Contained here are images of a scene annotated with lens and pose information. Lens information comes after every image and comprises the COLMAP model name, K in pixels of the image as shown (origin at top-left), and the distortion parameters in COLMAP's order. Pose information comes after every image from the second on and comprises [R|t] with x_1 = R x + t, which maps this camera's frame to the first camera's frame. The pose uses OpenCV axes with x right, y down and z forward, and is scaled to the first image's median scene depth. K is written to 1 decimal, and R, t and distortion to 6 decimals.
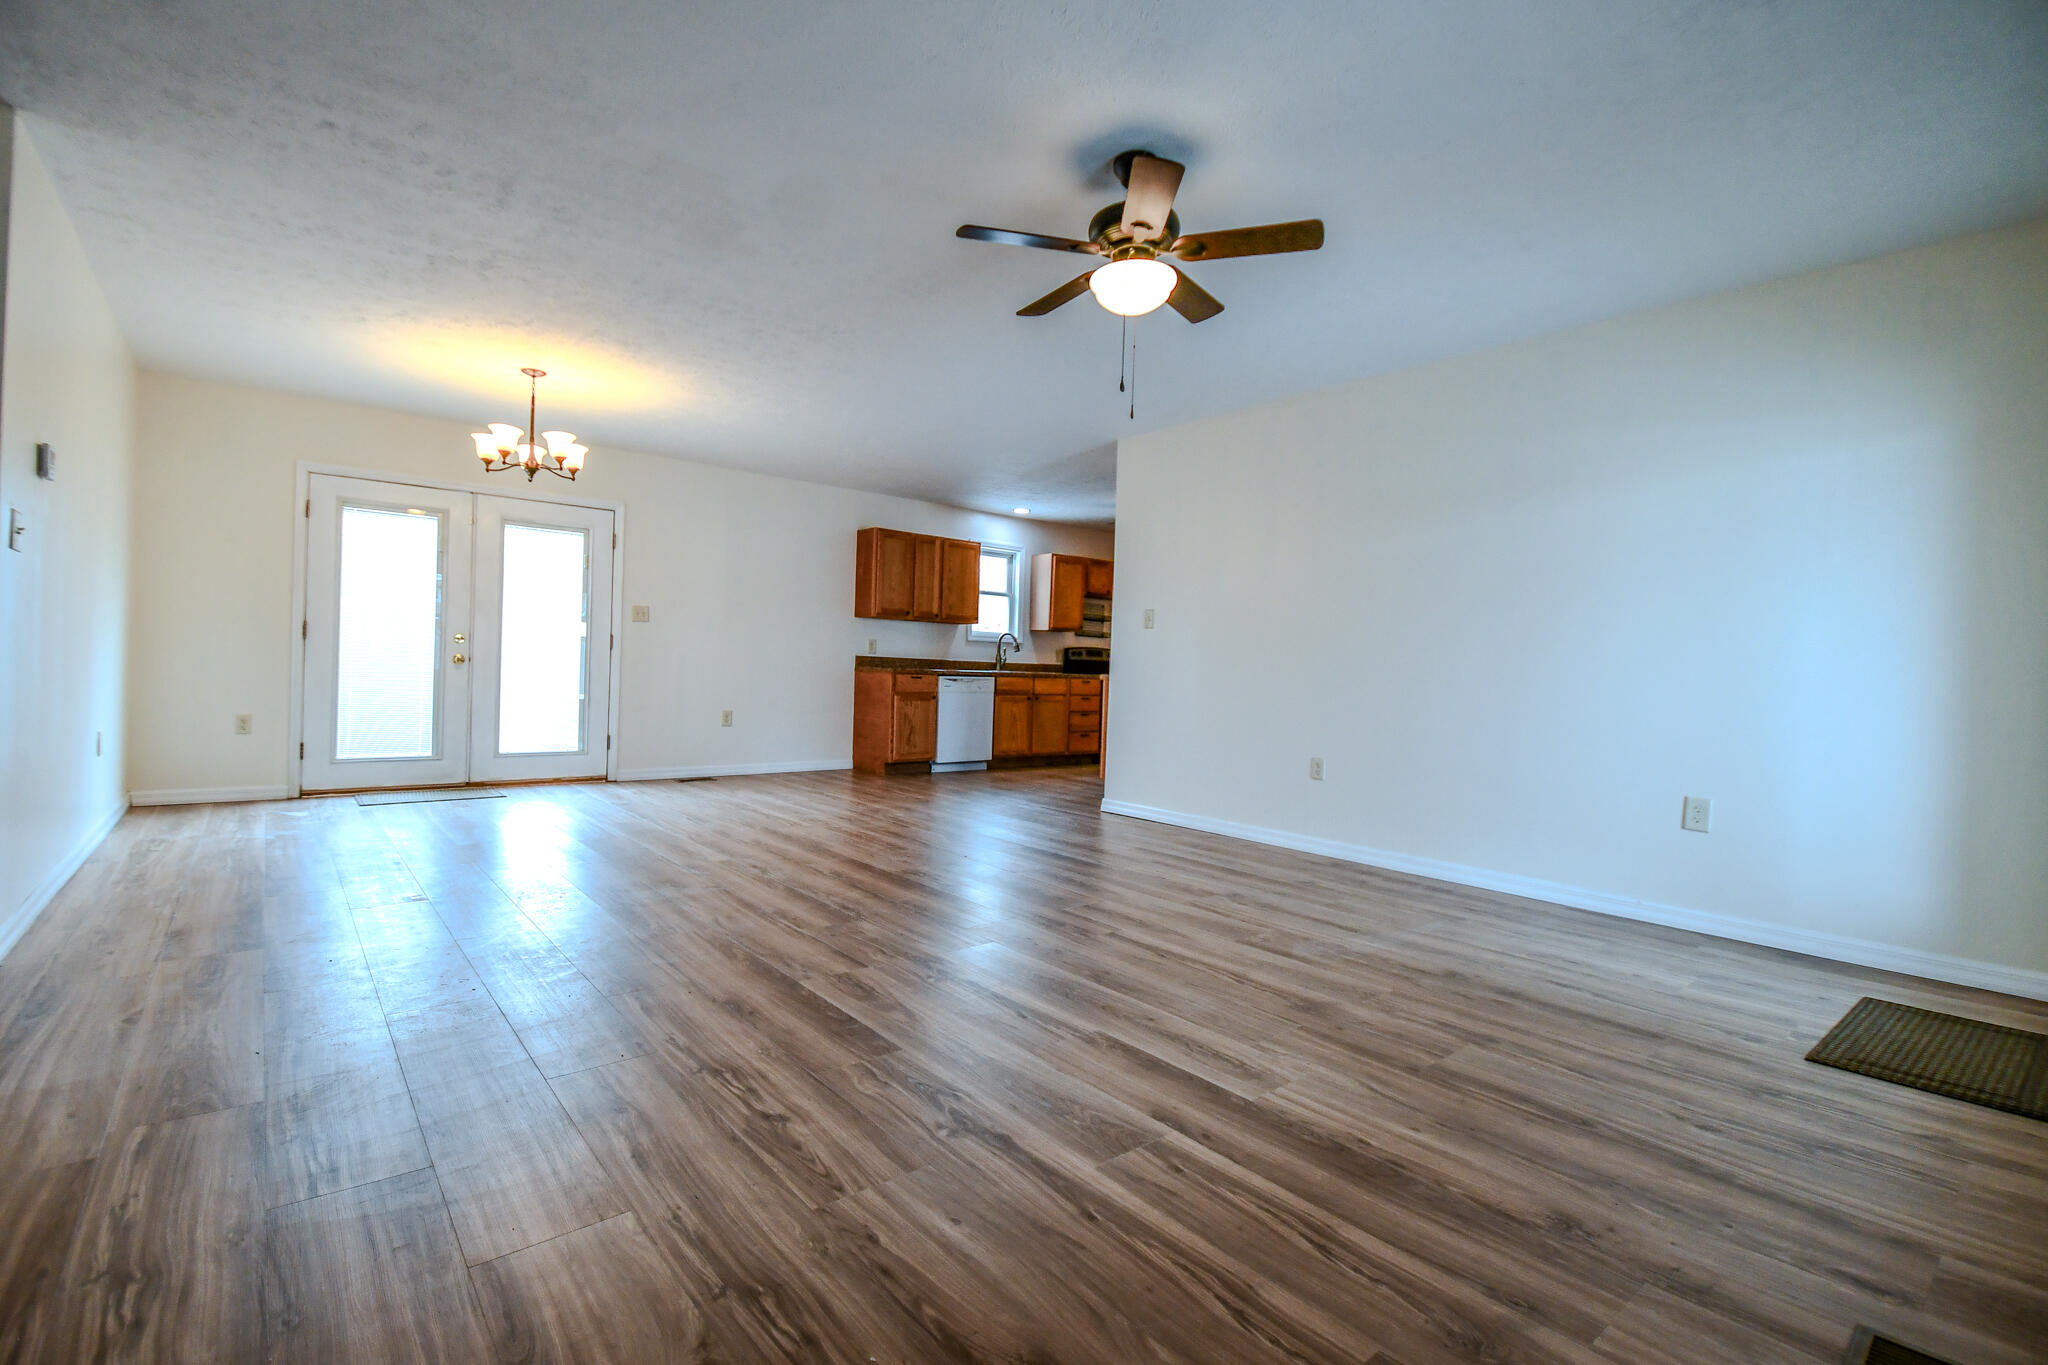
lens RADIAL K [[889.6, 0, 1008.6], [0, 889.6, 675.5], [0, 0, 1]] dist [0.026091, -0.022319]
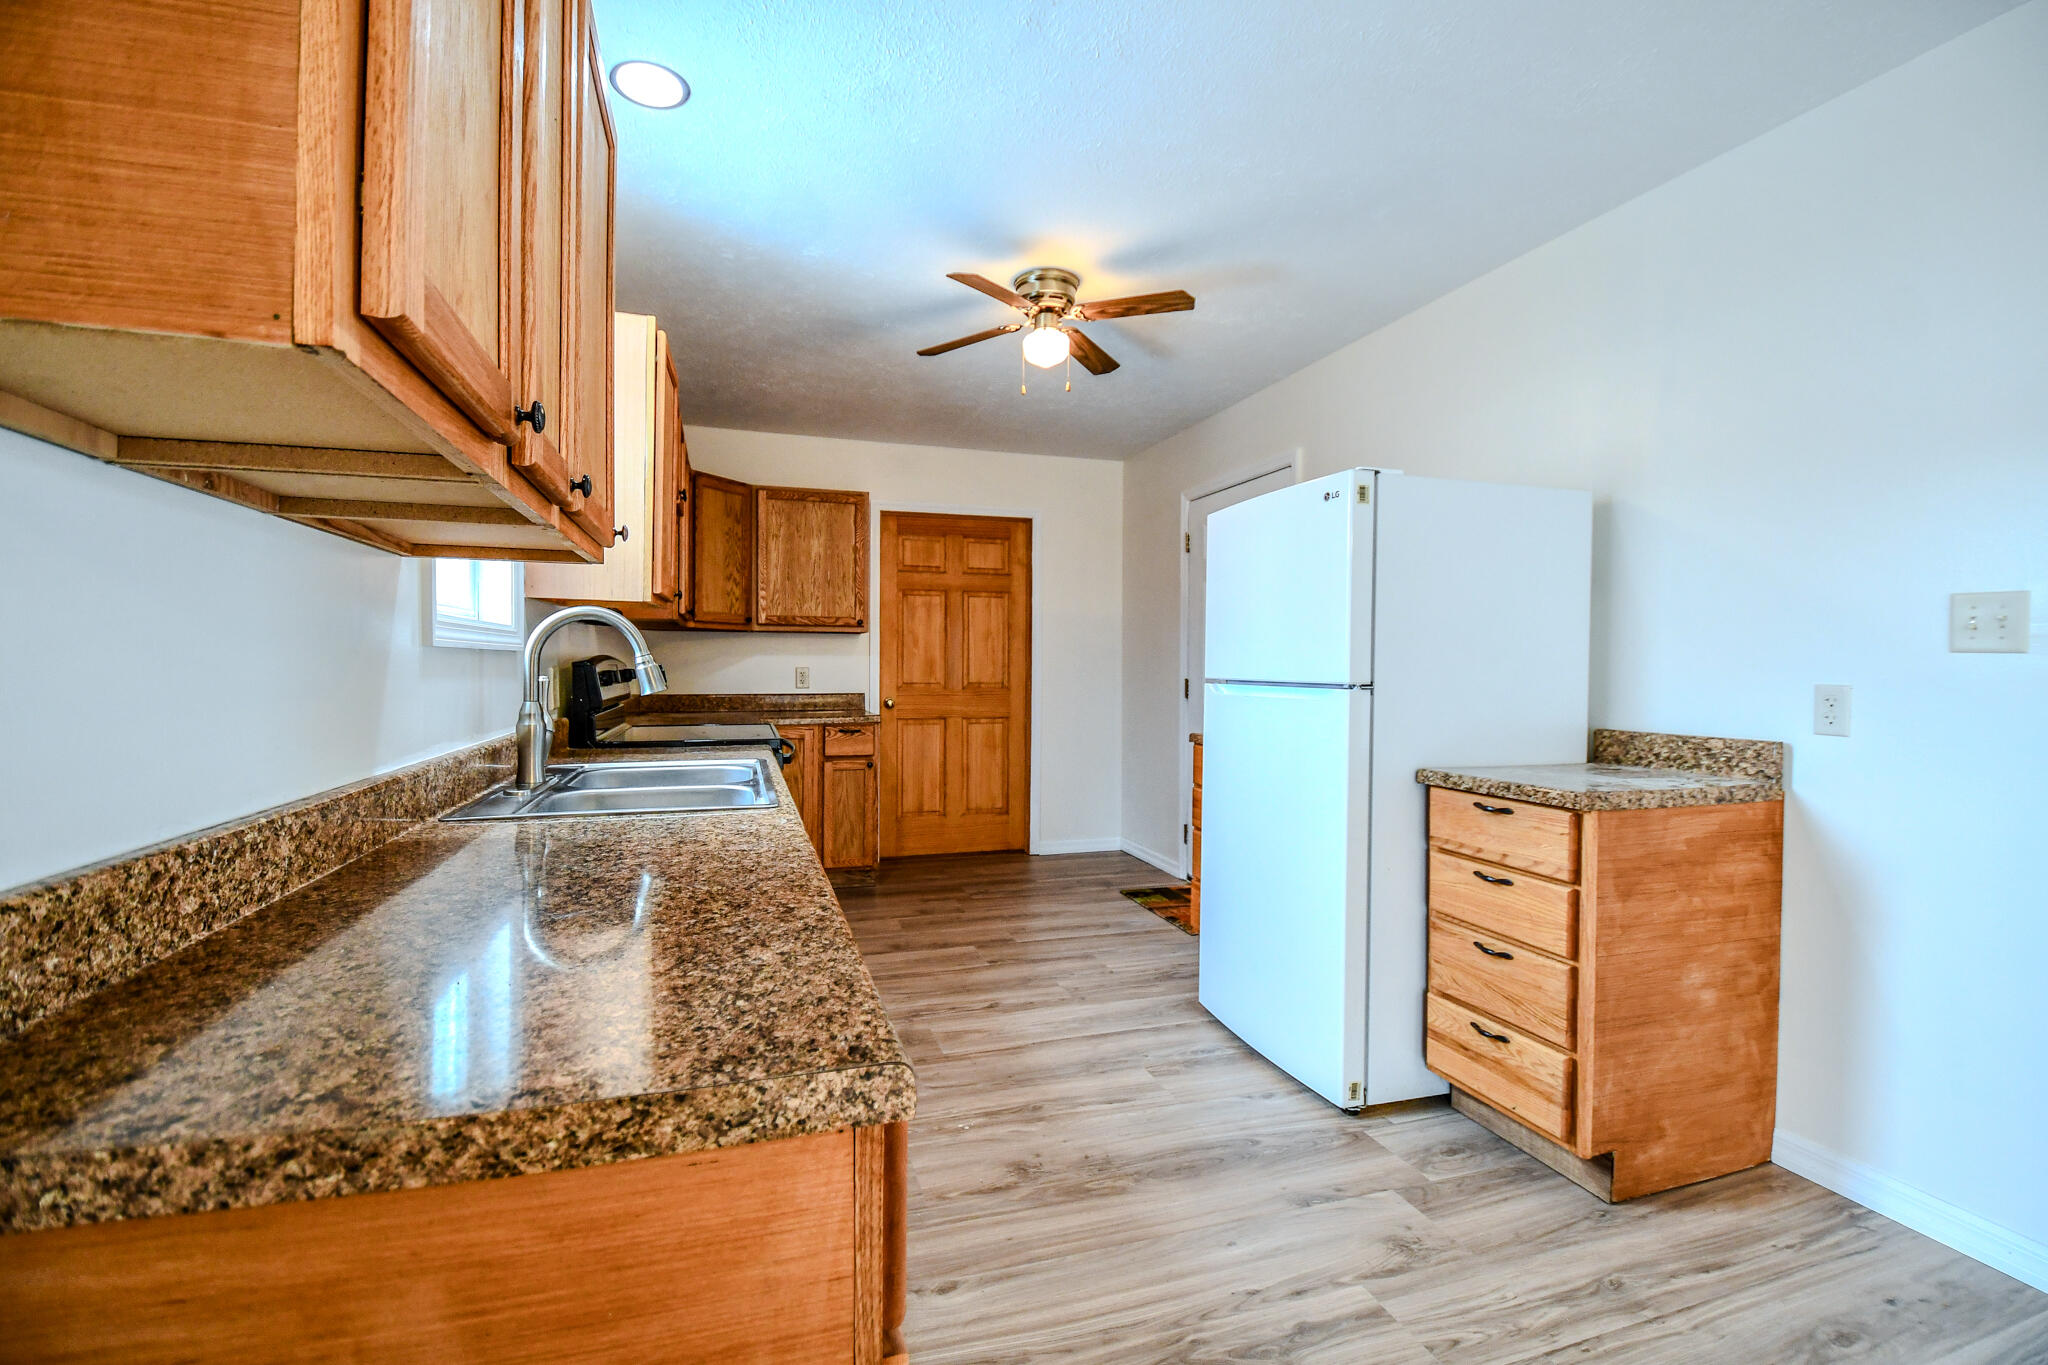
lens RADIAL K [[896.1, 0, 1008.5], [0, 896.1, 675.2], [0, 0, 1]] dist [0.011758, -0.021255]
pose [[0.376778, -0.044311, 0.925243, -0.177595], [0.014469, 0.999015, 0.041952, -0.041497], [-0.926190, -0.002420, 0.377048, 0.855135]]
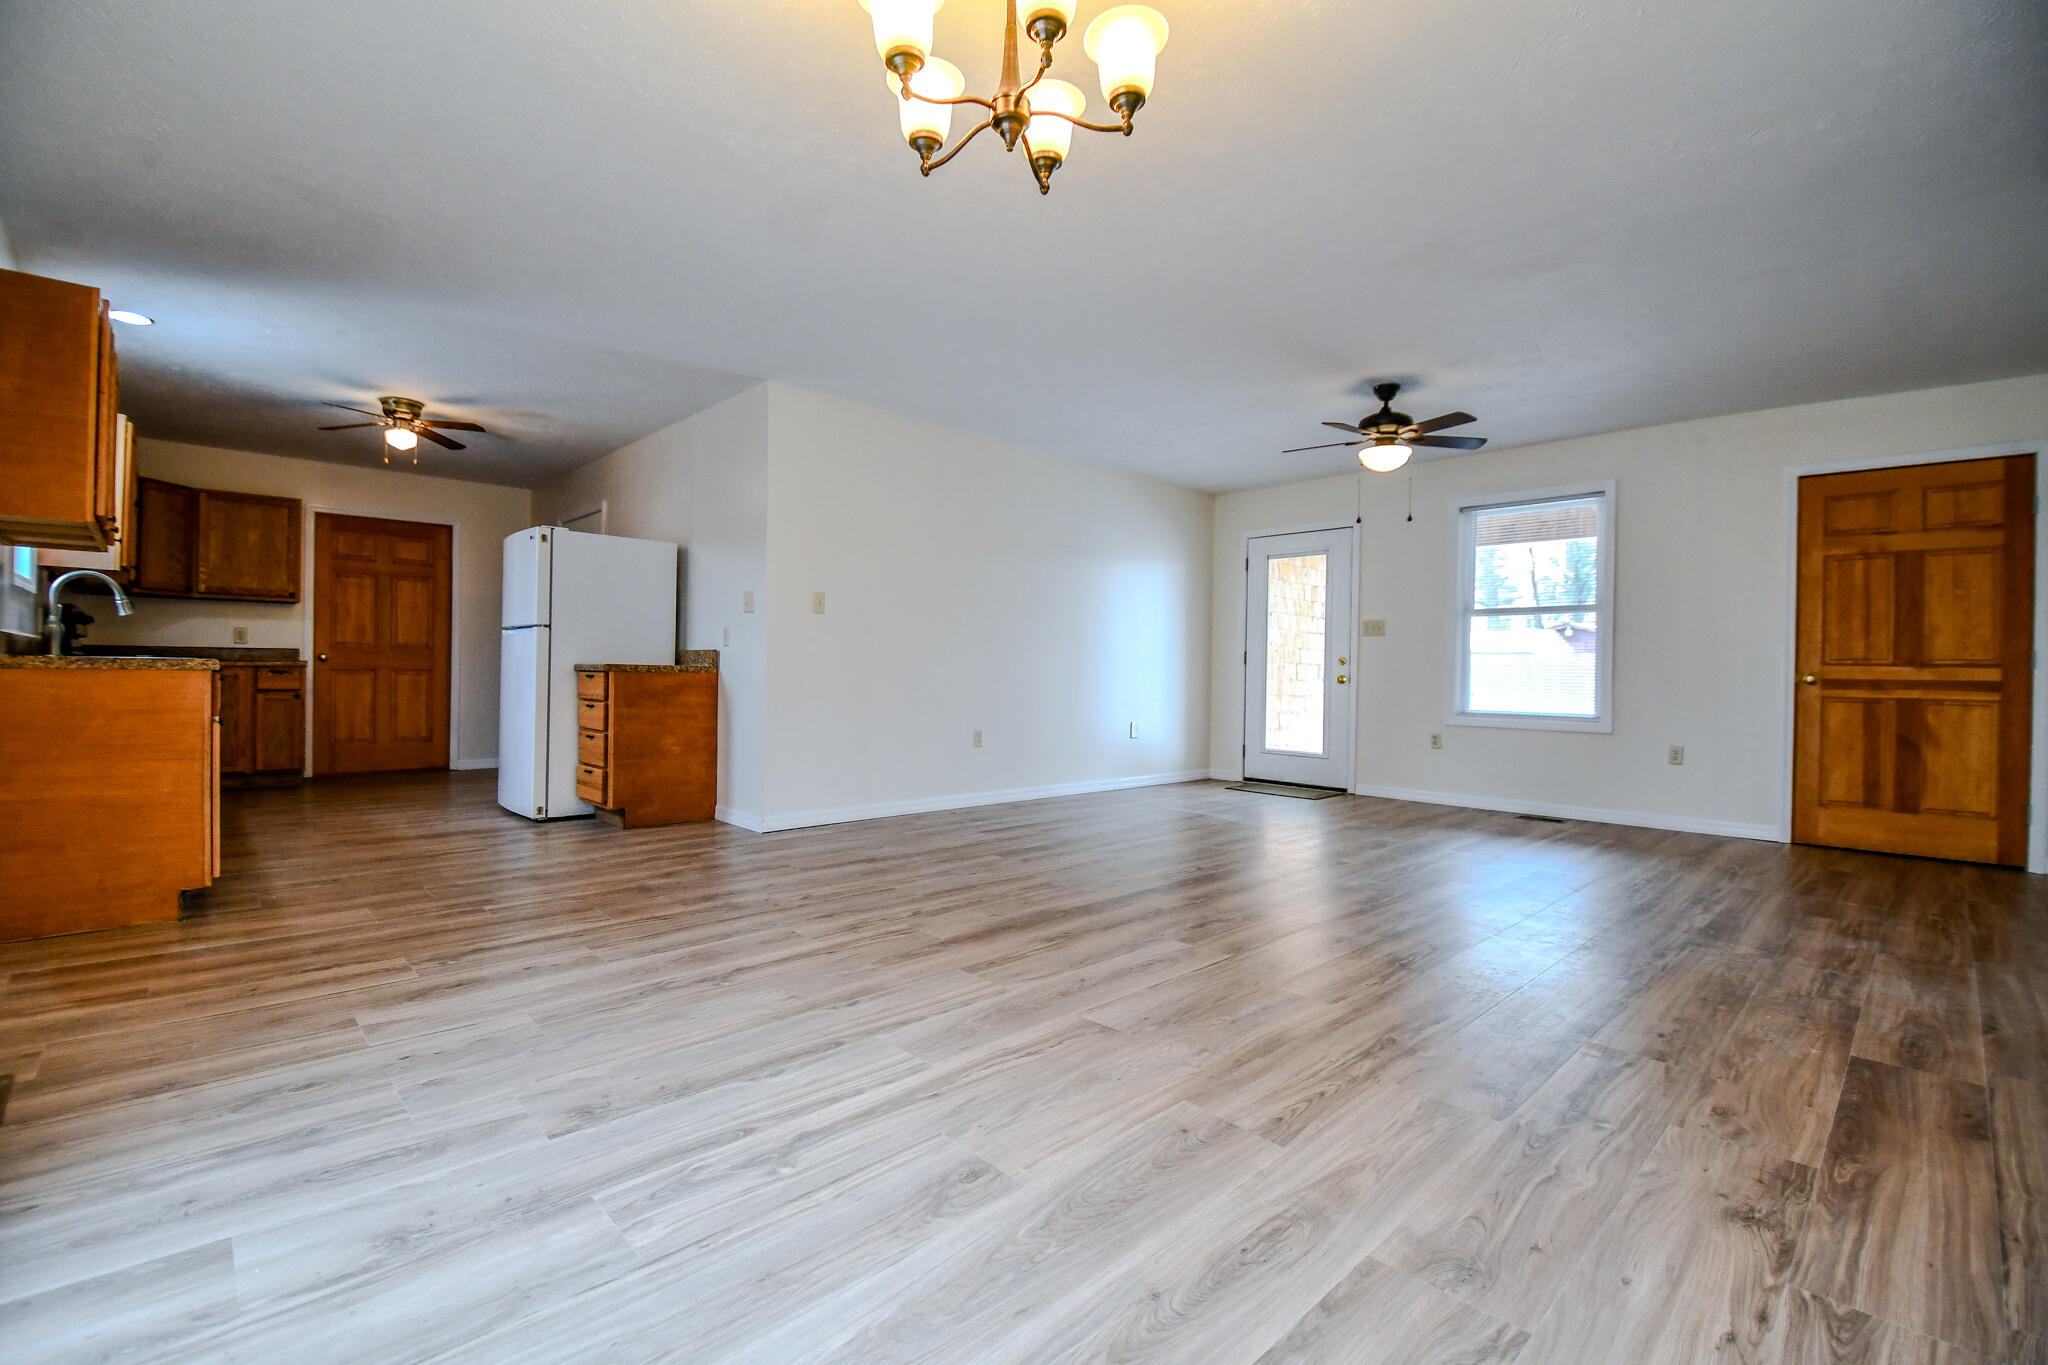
lens RADIAL K [[910.5, 0, 1030.1], [0, 910.5, 675.4], [0, 0, 1]] dist [0.012519, -0.023344]
pose [[-0.075350, -0.038936, 0.996397, -0.518904], [-0.007533, 0.999231, 0.038477, -0.017586], [-0.997129, -0.004606, -0.075585, 0.579624]]
